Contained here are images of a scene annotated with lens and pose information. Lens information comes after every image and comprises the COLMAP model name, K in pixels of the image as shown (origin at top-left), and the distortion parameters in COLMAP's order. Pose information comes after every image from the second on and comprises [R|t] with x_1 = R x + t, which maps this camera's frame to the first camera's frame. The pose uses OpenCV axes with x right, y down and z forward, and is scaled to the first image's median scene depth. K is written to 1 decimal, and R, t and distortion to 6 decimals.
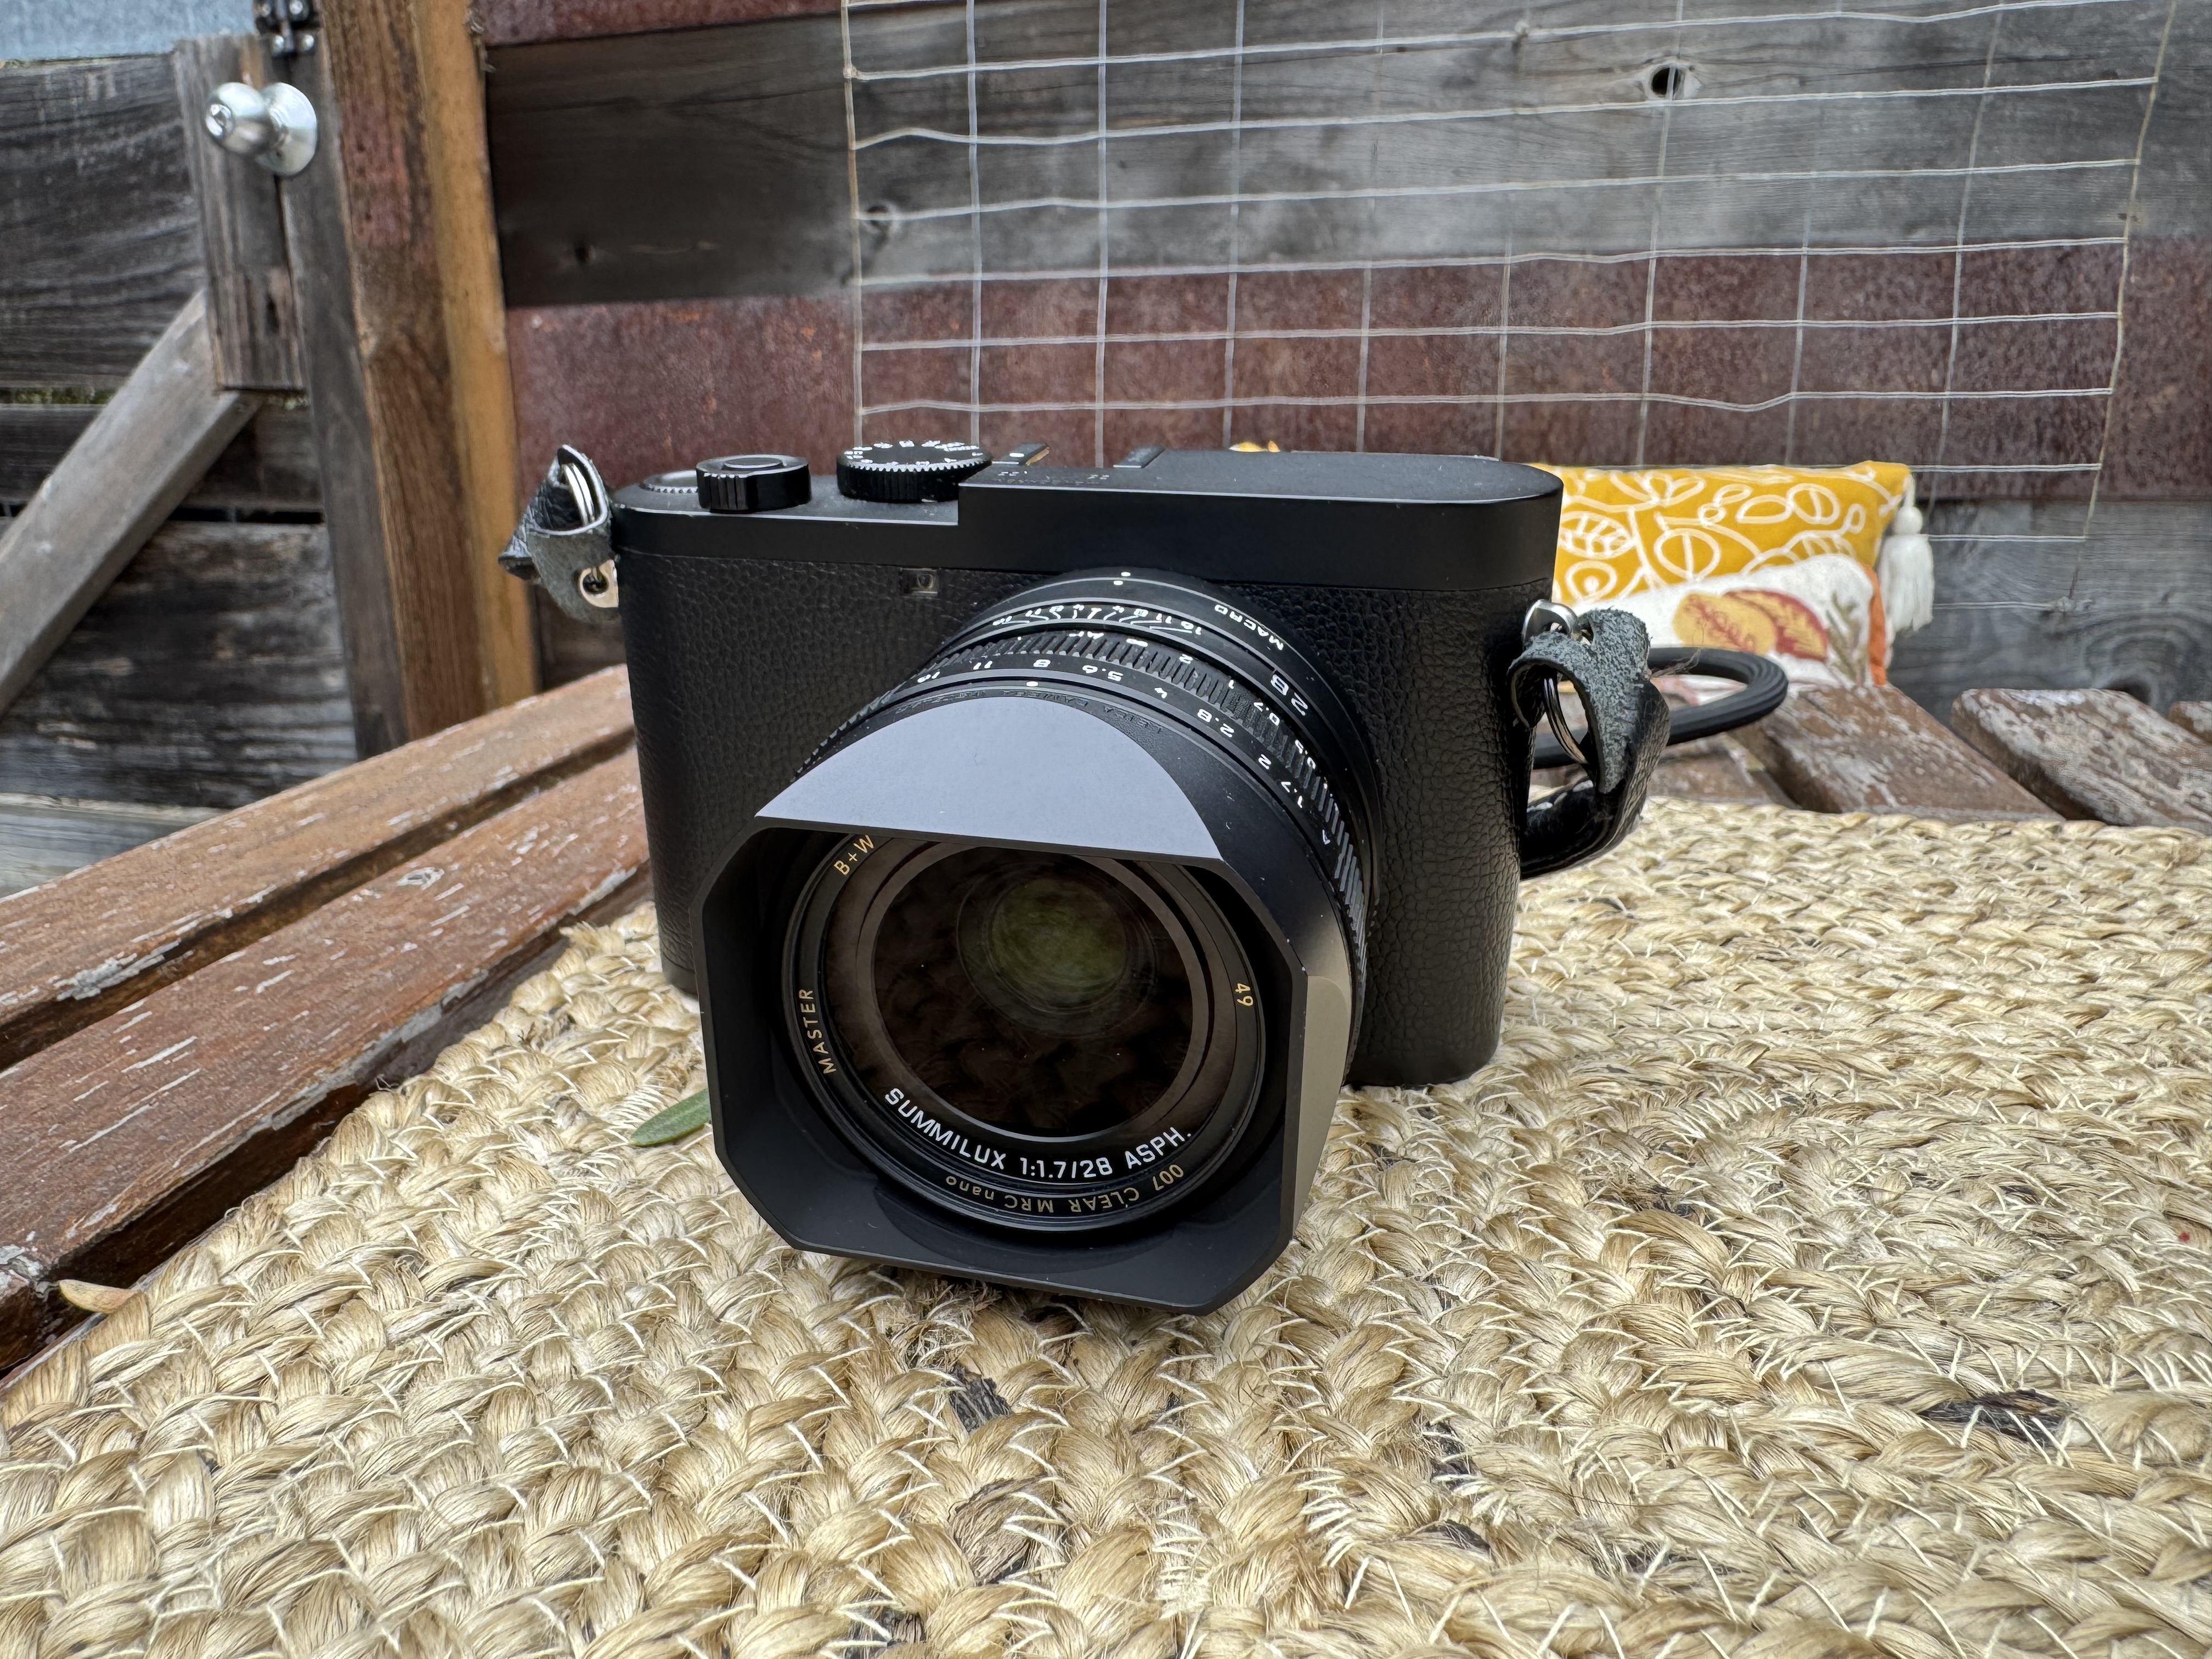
lens RADIAL K [[1573.5, 0, 1030.3], [0, 1573.5, 826.9], [0, 0, 1]] dist [-0.011684, 0.004736]
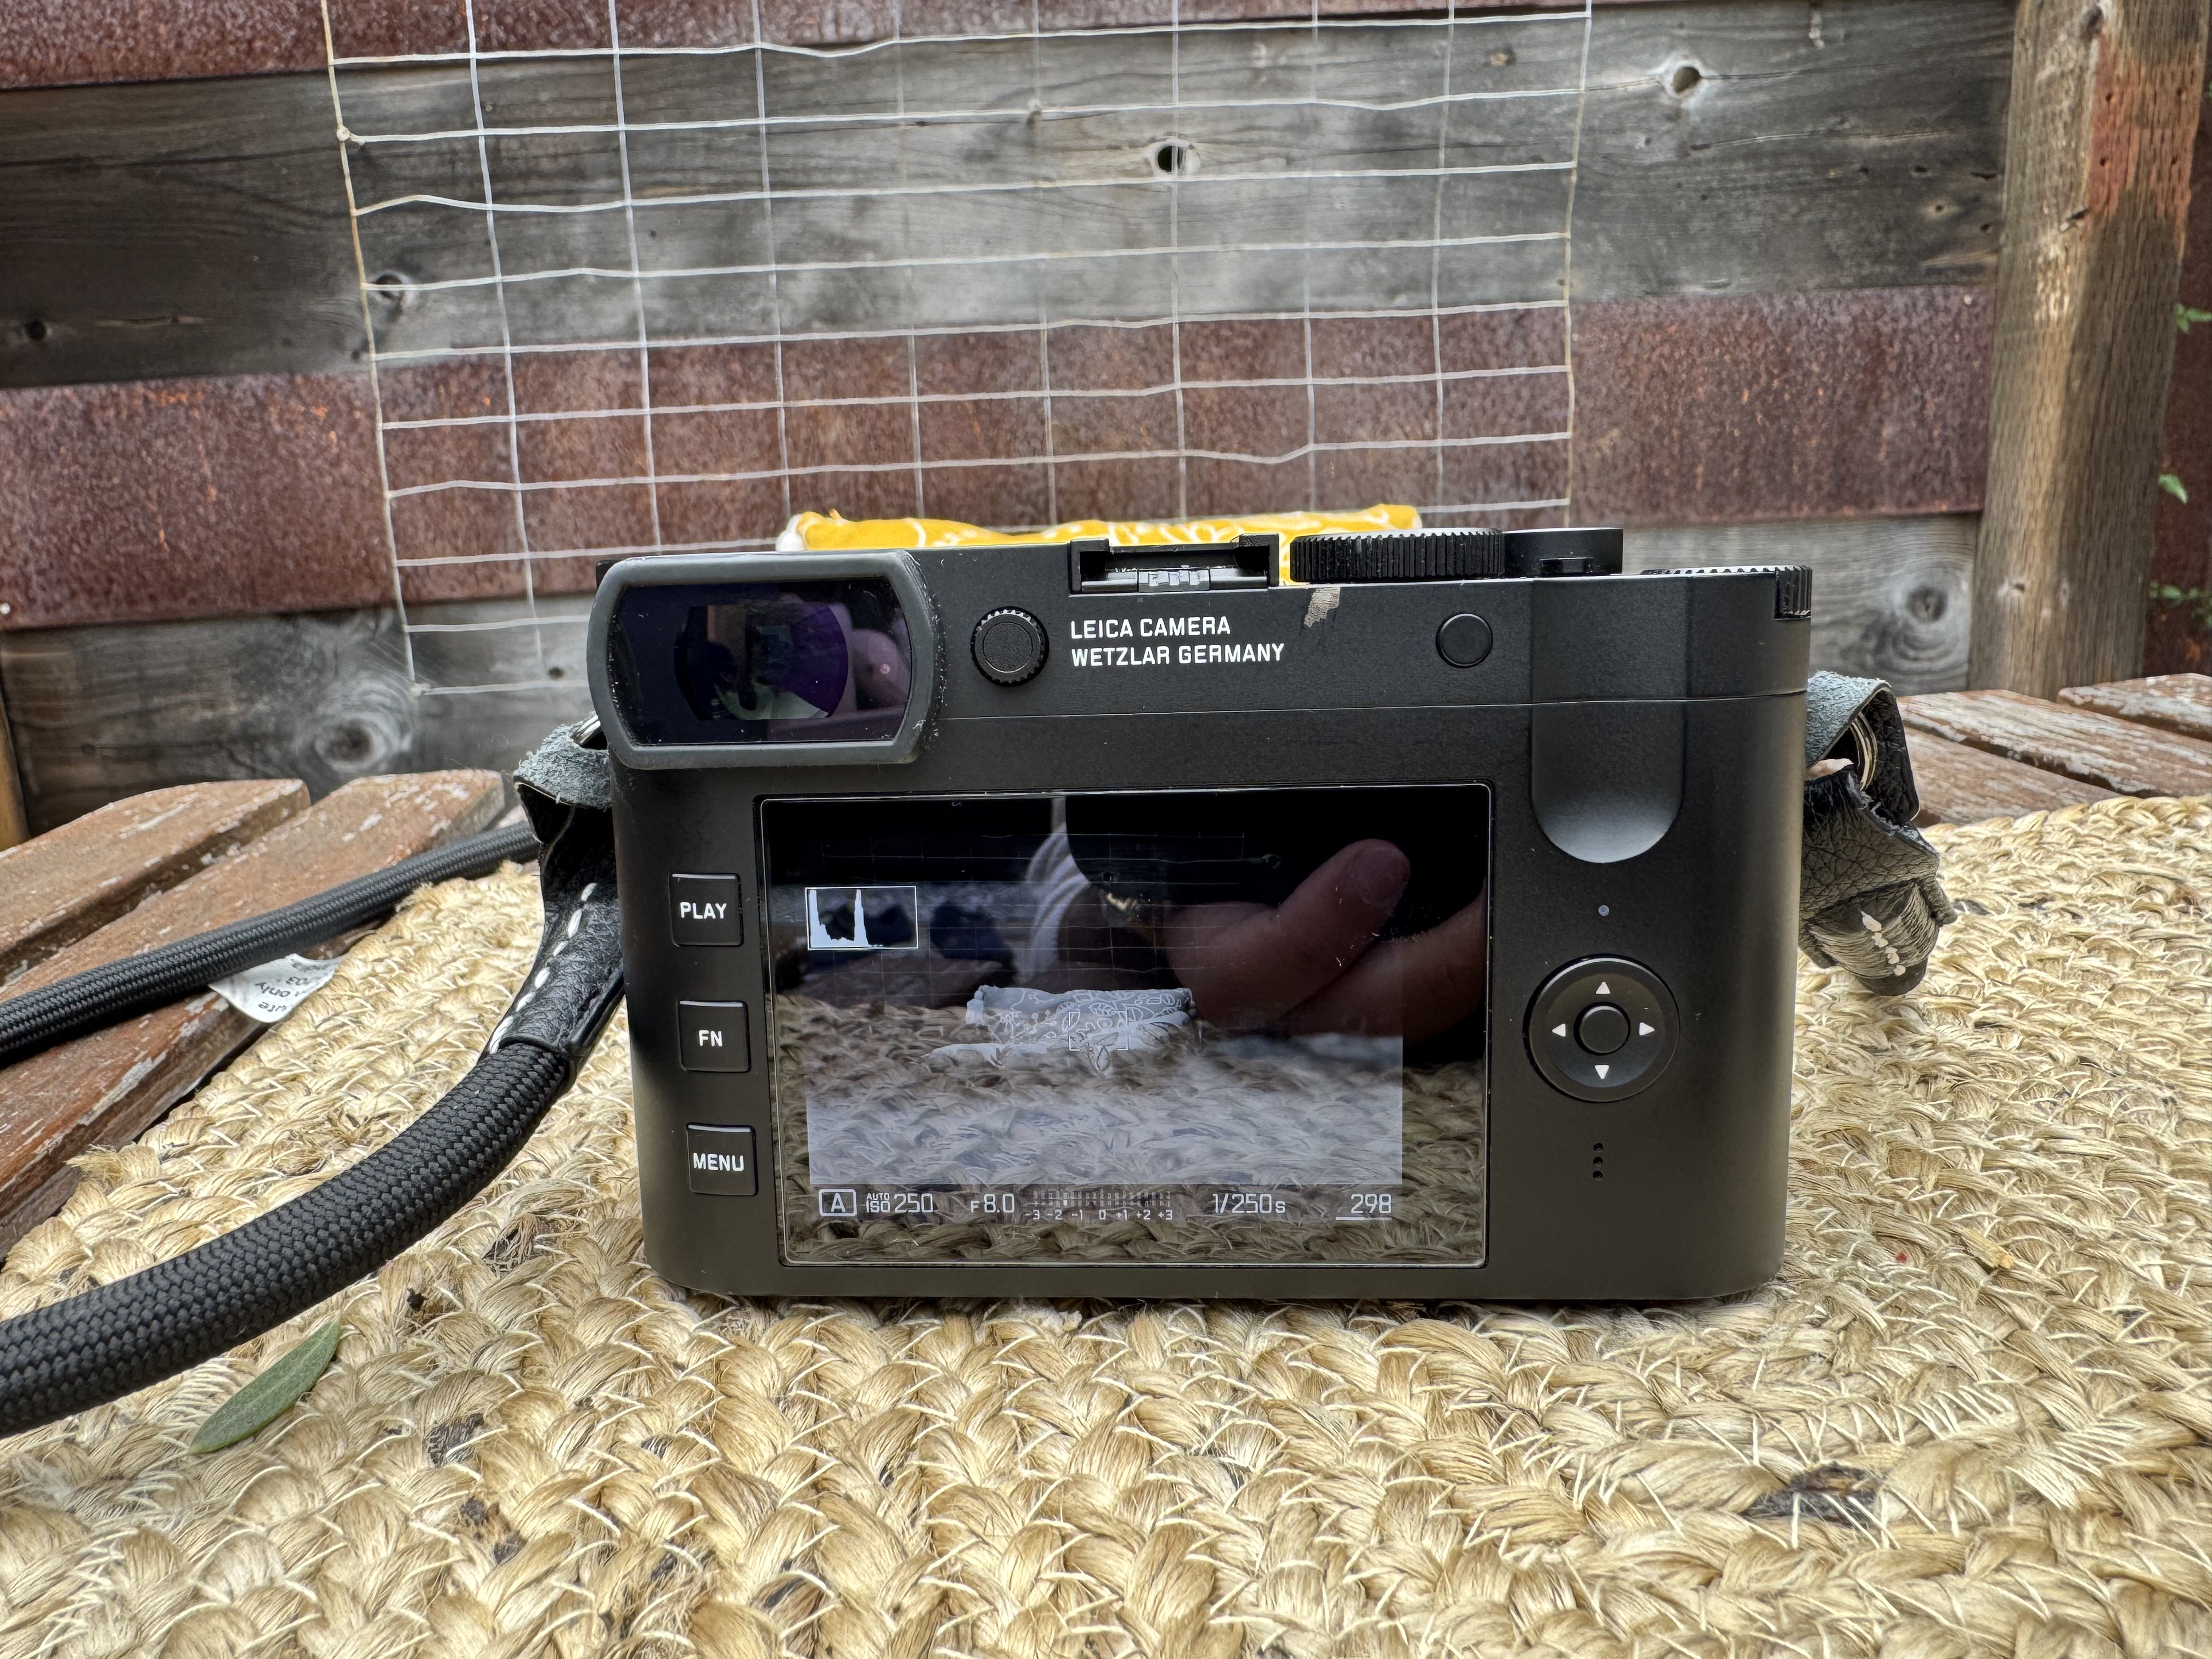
lens RADIAL K [[1573.5, 0, 1030.3], [0, 1573.5, 826.9], [0, 0, 1]] dist [-0.011684, 0.004736]
pose [[0.960557, -0.092127, 0.262379, -0.027488], [0.102902, 0.994309, -0.027593, -0.030001], [-0.258343, 0.053504, 0.964570, 0.112017]]
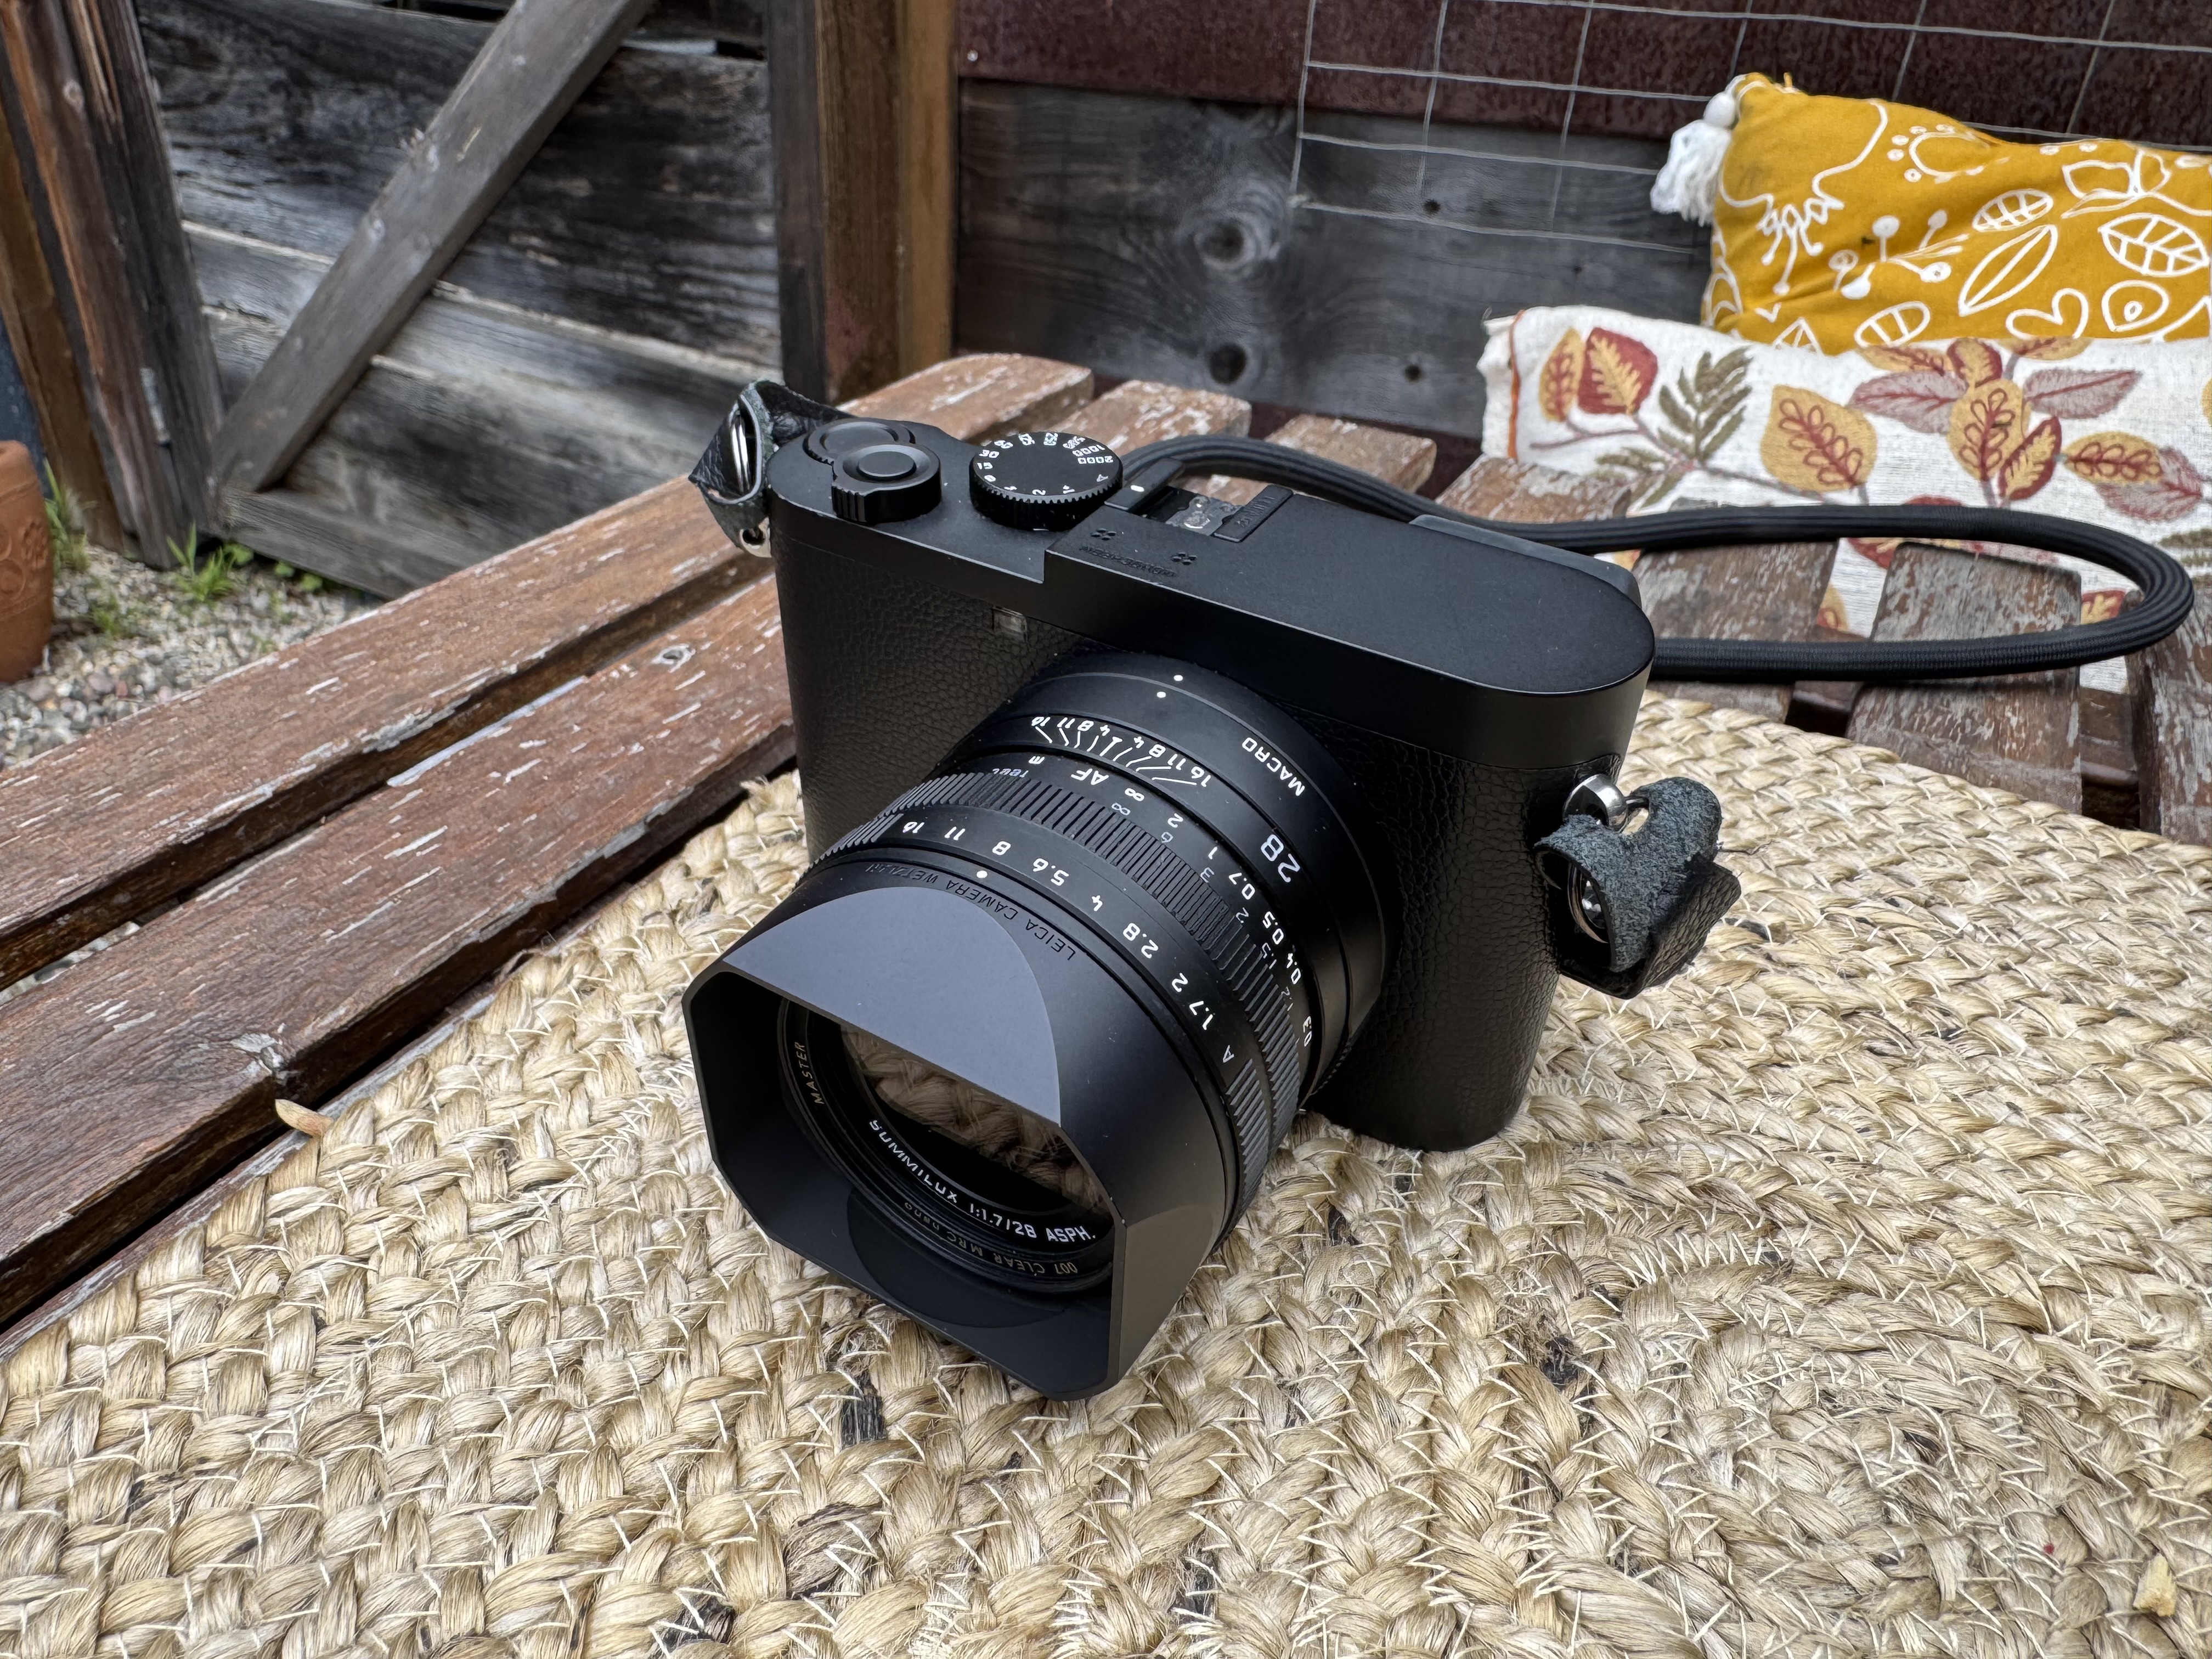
lens RADIAL K [[1573.5, 0, 1030.3], [0, 1573.5, 826.9], [0, 0, 1]] dist [-0.011684, 0.004736]
pose [[0.954044, 0.196669, -0.226103, 0.171026], [-0.125194, 0.947091, 0.295542, -0.279945], [0.272264, -0.253654, 0.928188, -0.002260]]
